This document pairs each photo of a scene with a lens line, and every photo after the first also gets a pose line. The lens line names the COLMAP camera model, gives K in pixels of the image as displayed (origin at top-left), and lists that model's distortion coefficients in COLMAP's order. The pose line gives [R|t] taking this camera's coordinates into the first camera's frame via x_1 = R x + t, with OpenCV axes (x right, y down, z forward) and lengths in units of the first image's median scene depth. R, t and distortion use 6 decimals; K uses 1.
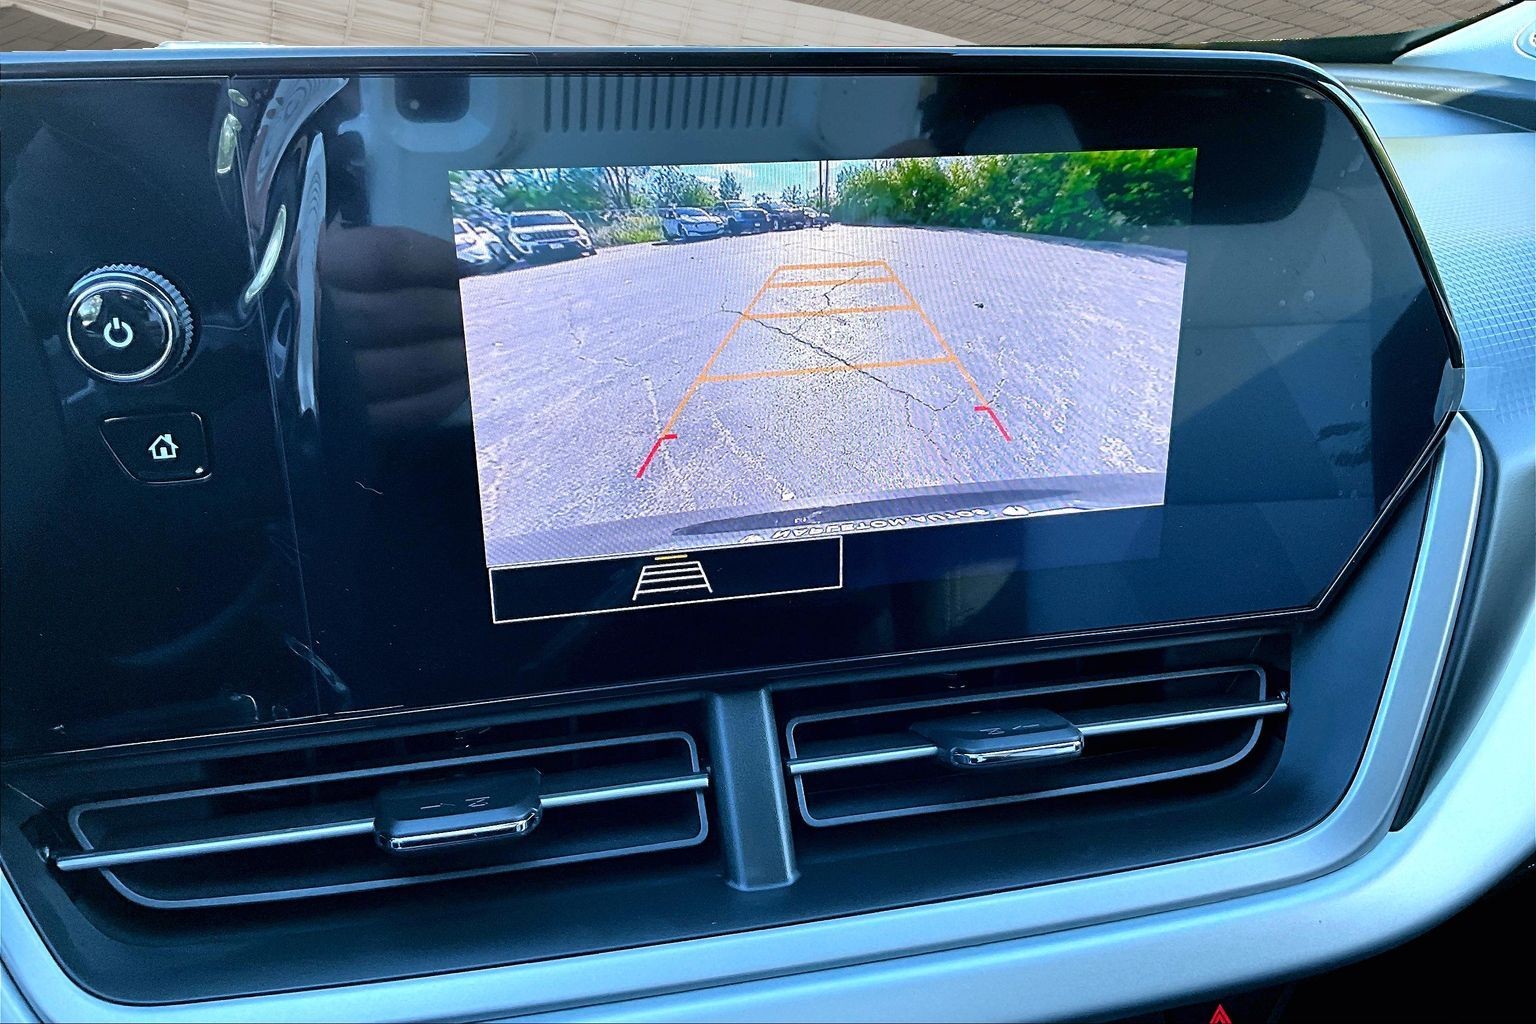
lens RADIAL K [[1294.3, 0, 775.6], [0, 1294.3, 509.9], [0, 0, 1]] dist [0.084942, -0.173356]
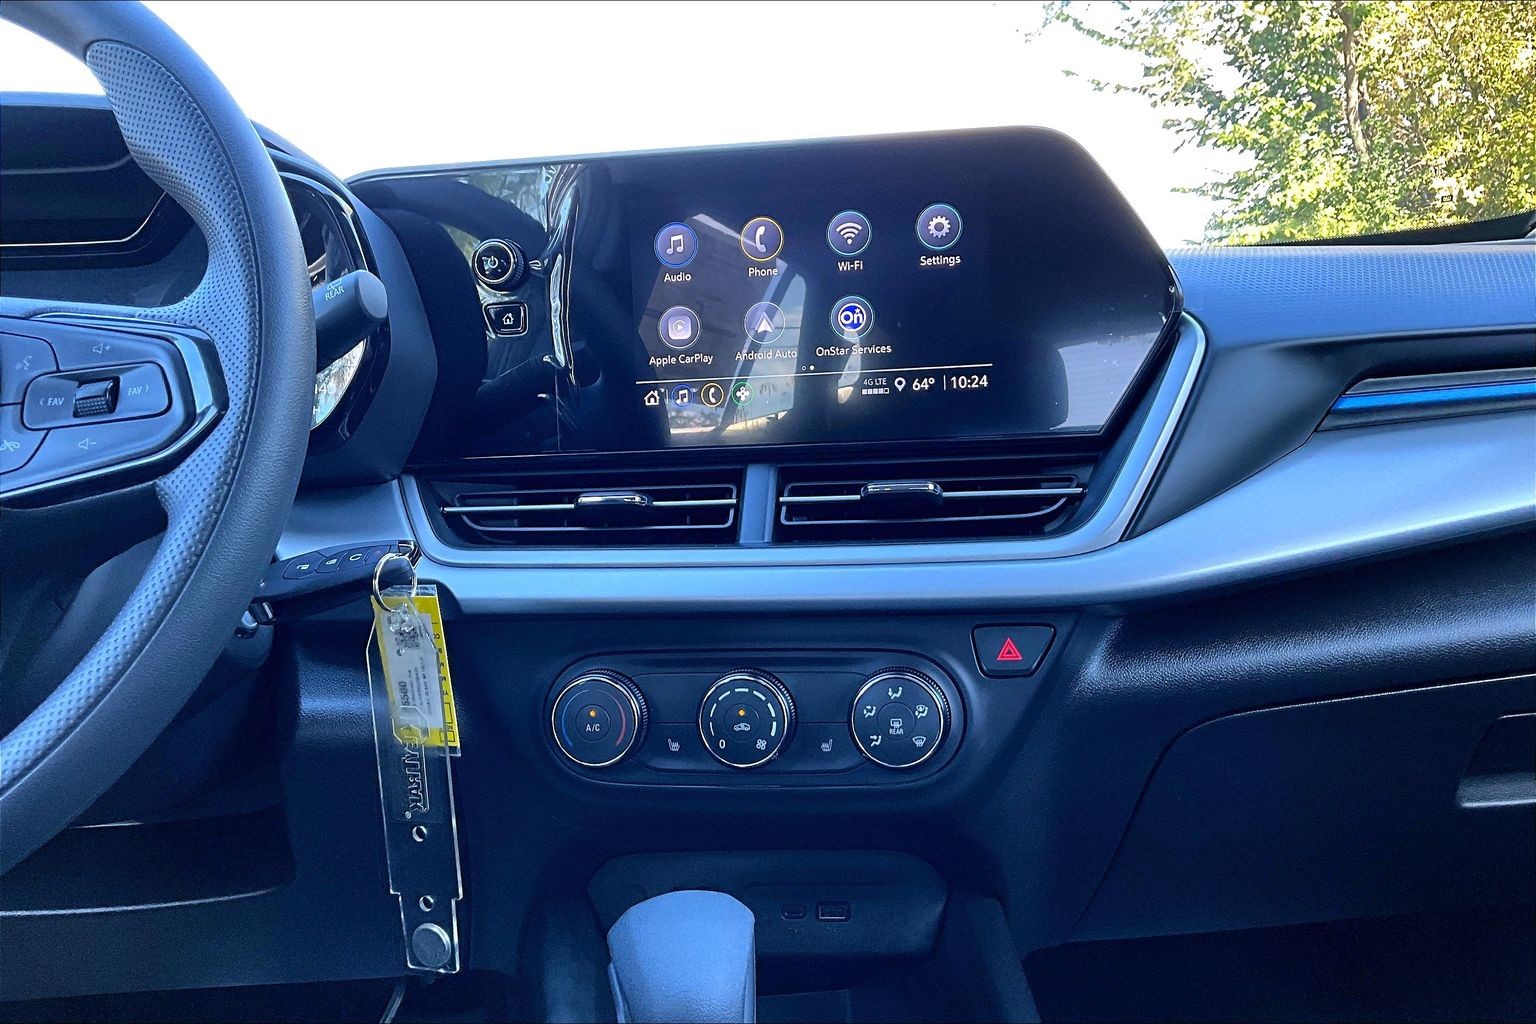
lens RADIAL K [[1294.3, 0, 776.8], [0, 1294.3, 510.8], [0, 0, 1]] dist [0.084942, -0.173356]
pose [[0.922453, -0.011172, -0.385948, 0.733154], [-0.098773, 0.959492, -0.263853, 0.712072], [0.373262, 0.281513, 0.883983, -0.660296]]
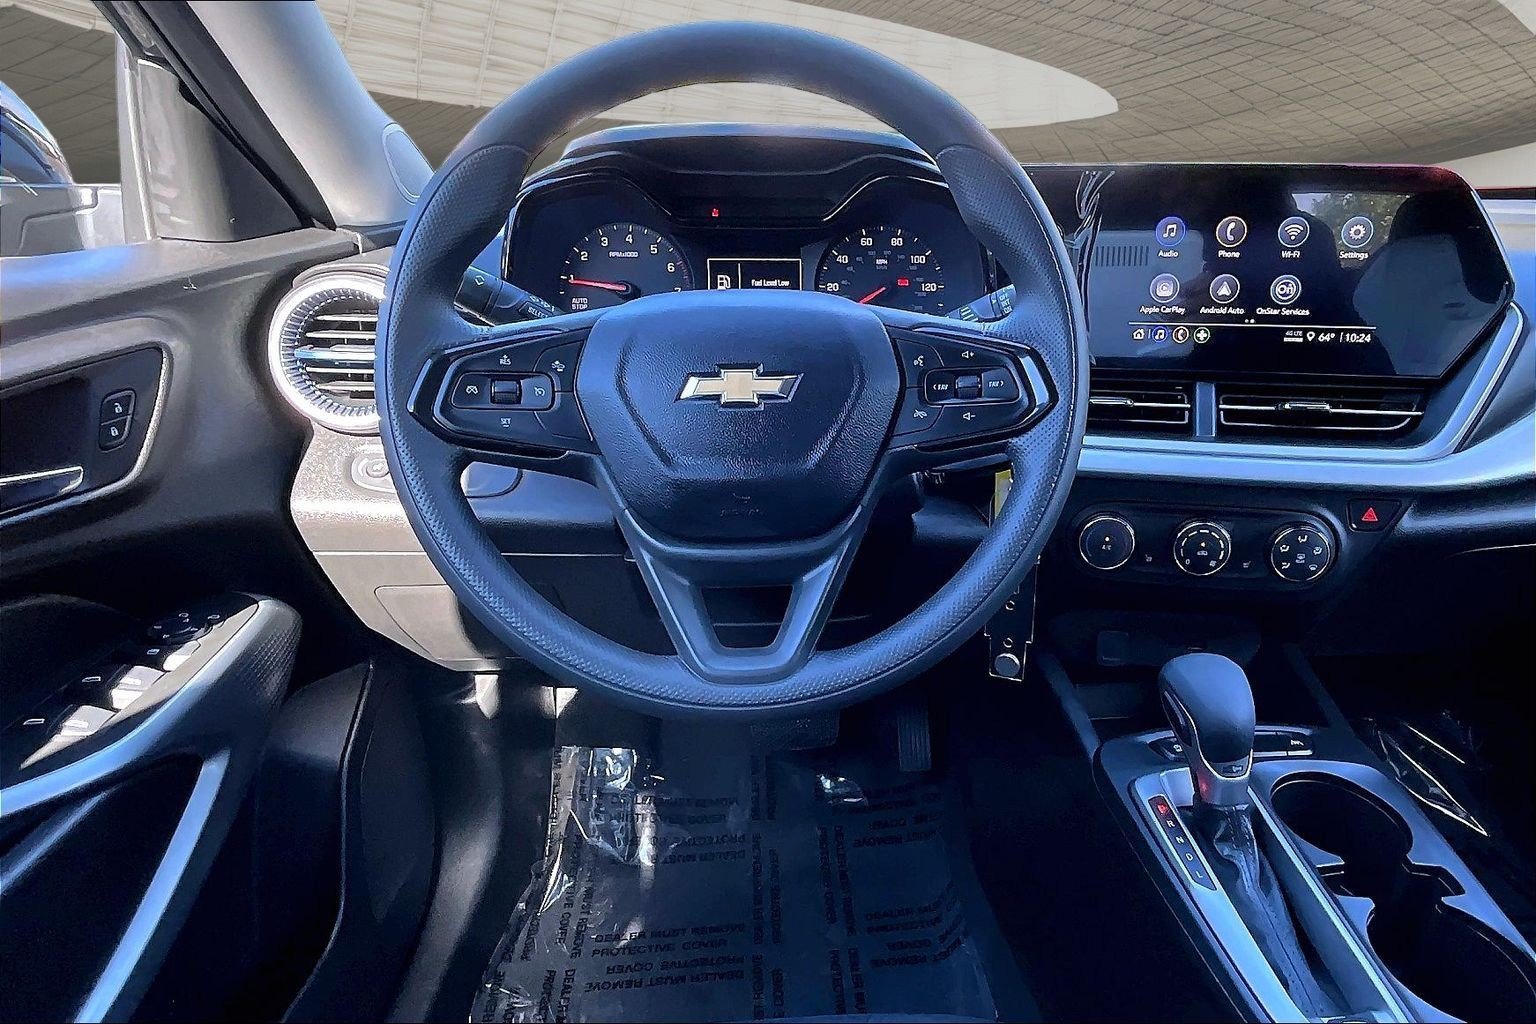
lens RADIAL K [[934.6, 0, 846.6], [0, 934.6, 546.5], [0, 0, 1]] dist [-0.000973, -0.010864]
pose [[0.912322, 0.140113, -0.384755, 0.099984], [-0.145436, 0.989248, 0.015391, 0.607205], [0.382774, 0.041916, 0.922891, -1.284483]]
